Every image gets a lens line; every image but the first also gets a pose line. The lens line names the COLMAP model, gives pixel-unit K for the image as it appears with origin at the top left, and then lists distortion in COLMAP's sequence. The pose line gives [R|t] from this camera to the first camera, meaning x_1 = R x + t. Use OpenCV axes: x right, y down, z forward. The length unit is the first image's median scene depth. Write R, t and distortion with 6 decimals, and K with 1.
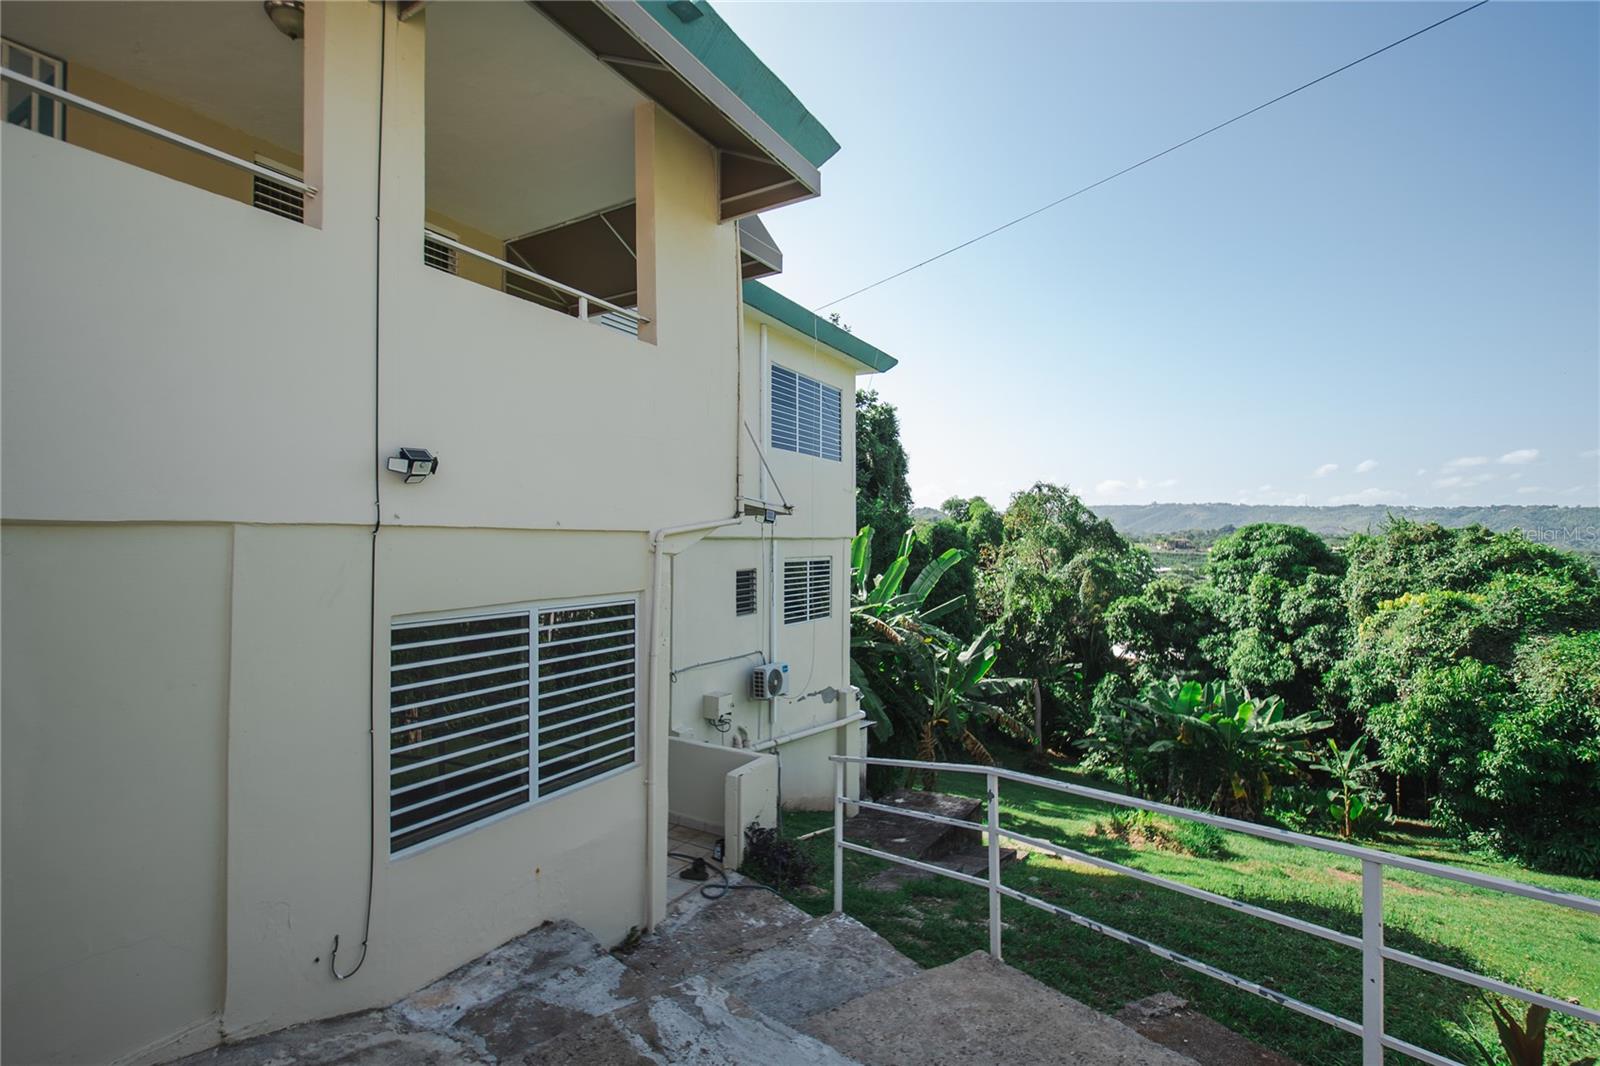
lens RADIAL K [[731.2, 0, 766.8], [0, 731.2, 541.7], [0, 0, 1]] dist [0.015917, -0.009021]
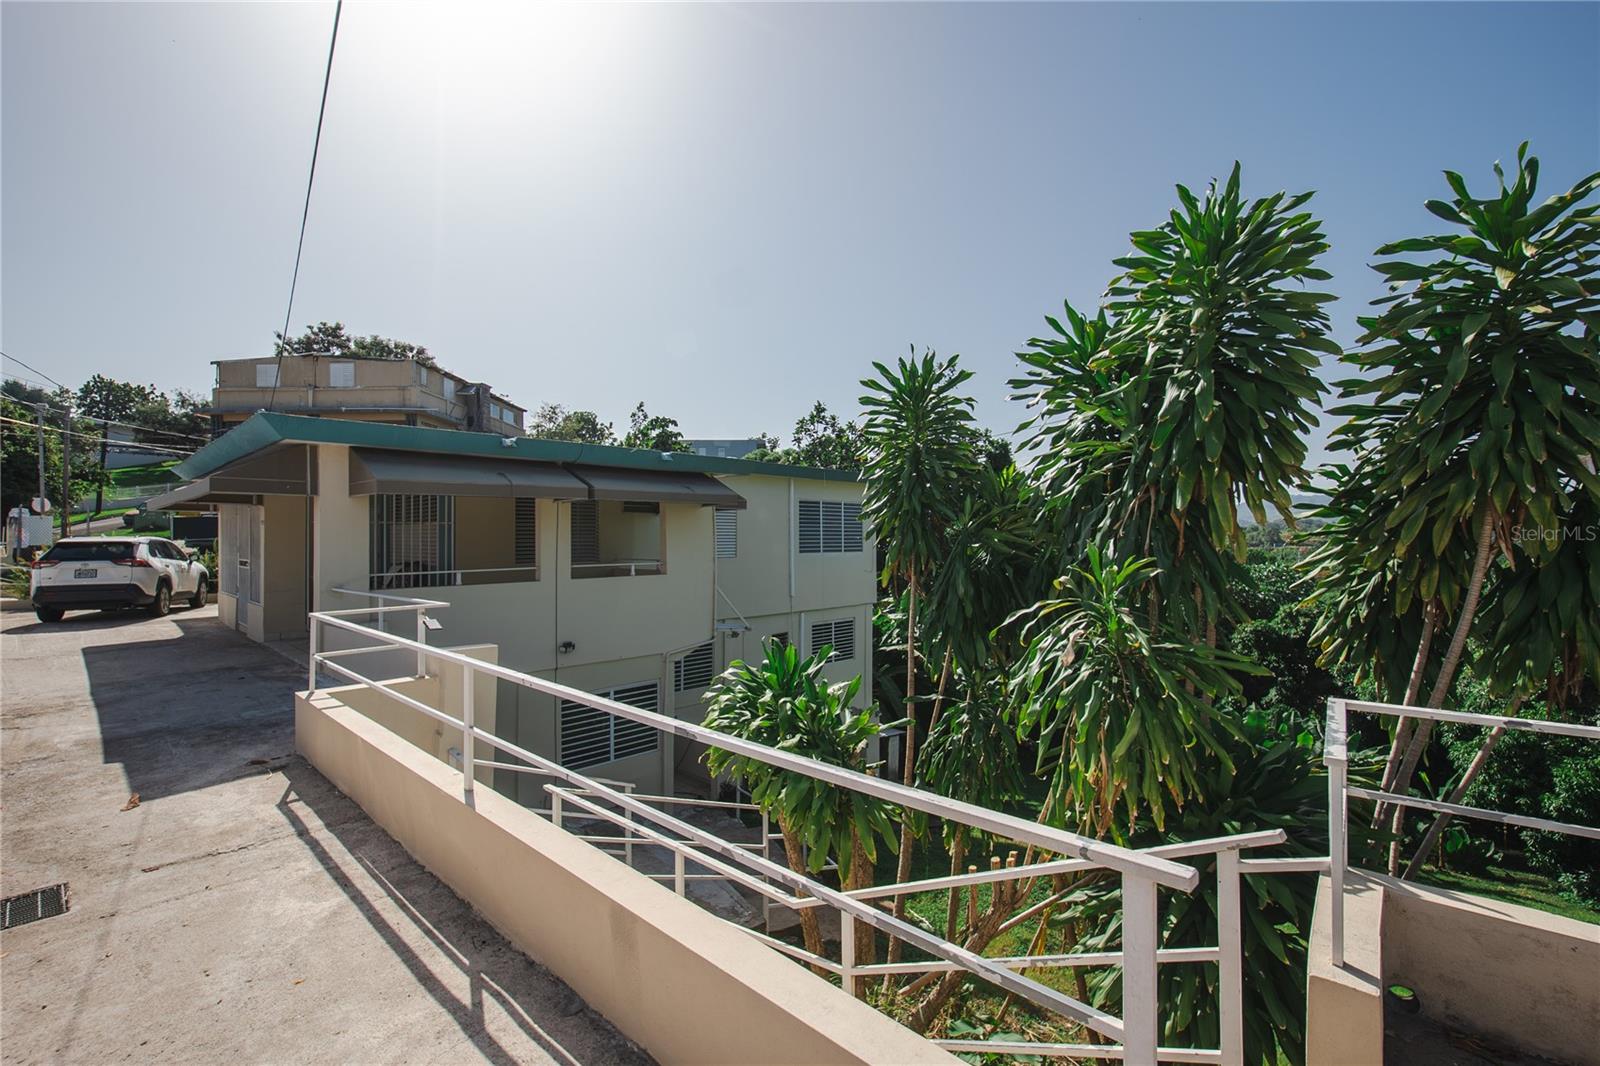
lens RADIAL K [[731.2, 0, 766.8], [0, 731.2, 541.7], [0, 0, 1]] dist [0.015917, -0.009021]
pose [[0.969614, -0.003405, -0.244618, 0.167092], [0.006137, 0.999927, 0.010409, -0.088802], [0.244564, -0.011594, 0.969564, -0.273183]]
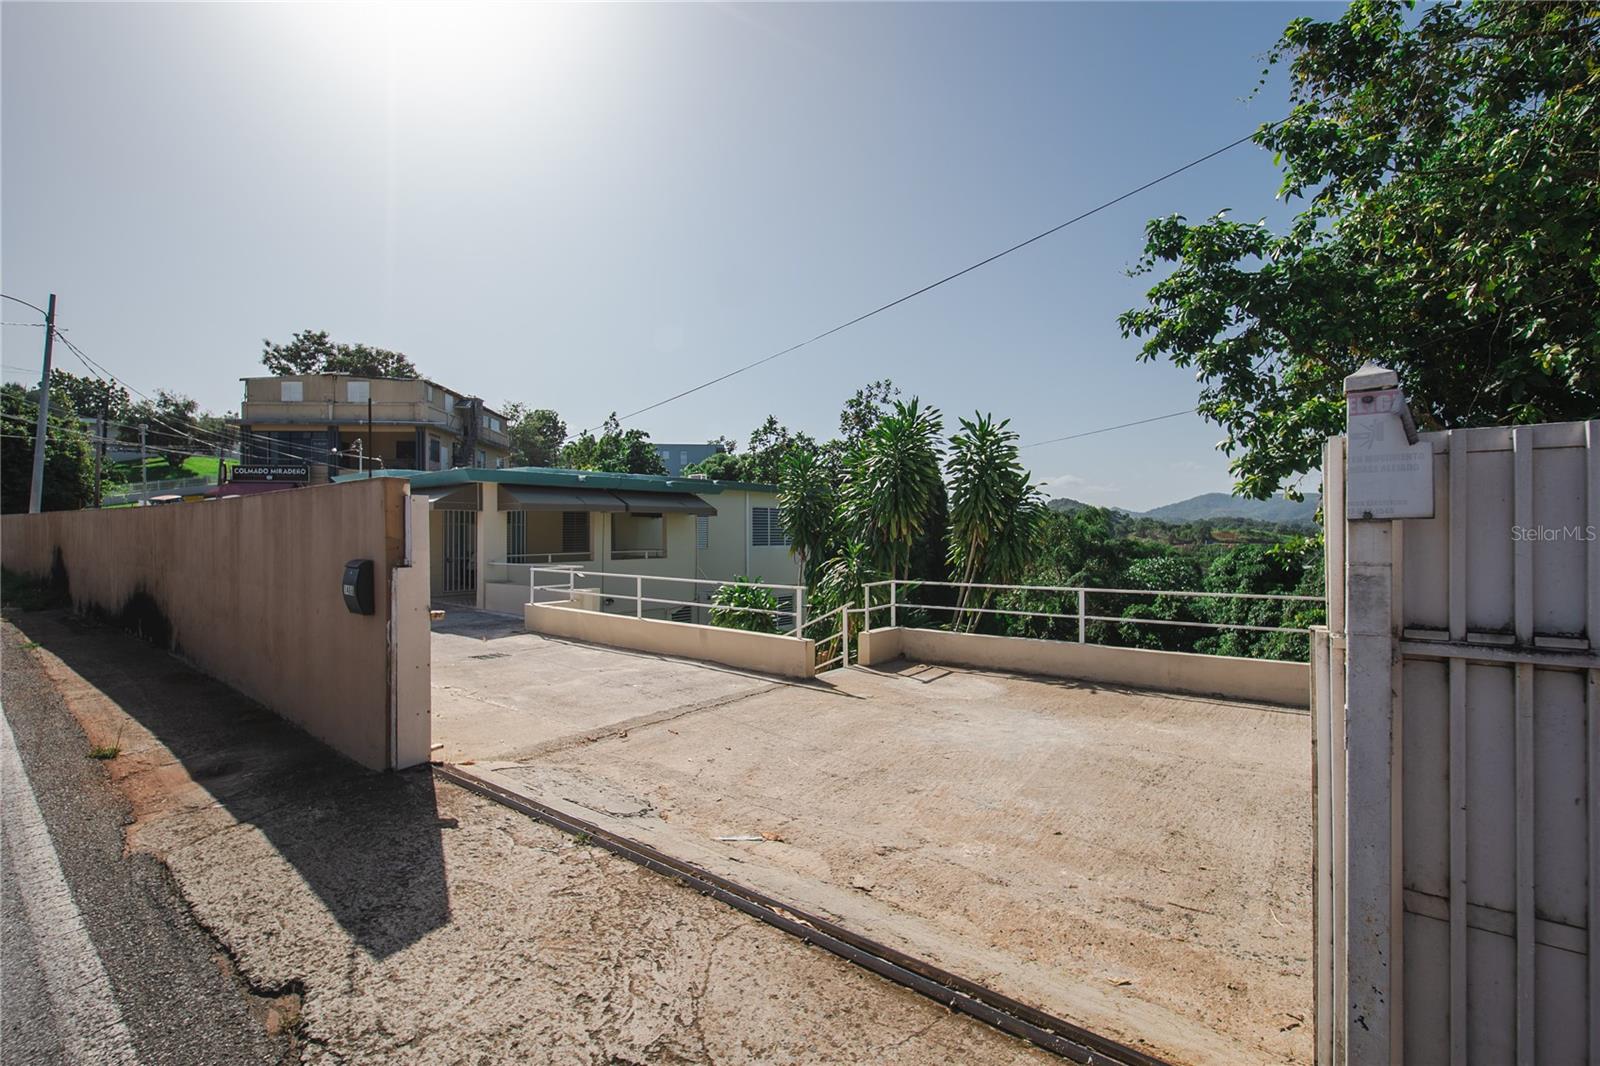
lens RADIAL K [[731.2, 0, 766.8], [0, 731.2, 541.7], [0, 0, 1]] dist [0.015917, -0.009021]
pose [[0.982598, 0.000516, -0.185743, 0.226707], [0.002648, 0.999856, 0.016788, -0.092087], [0.185725, -0.016988, 0.982455, -0.545245]]
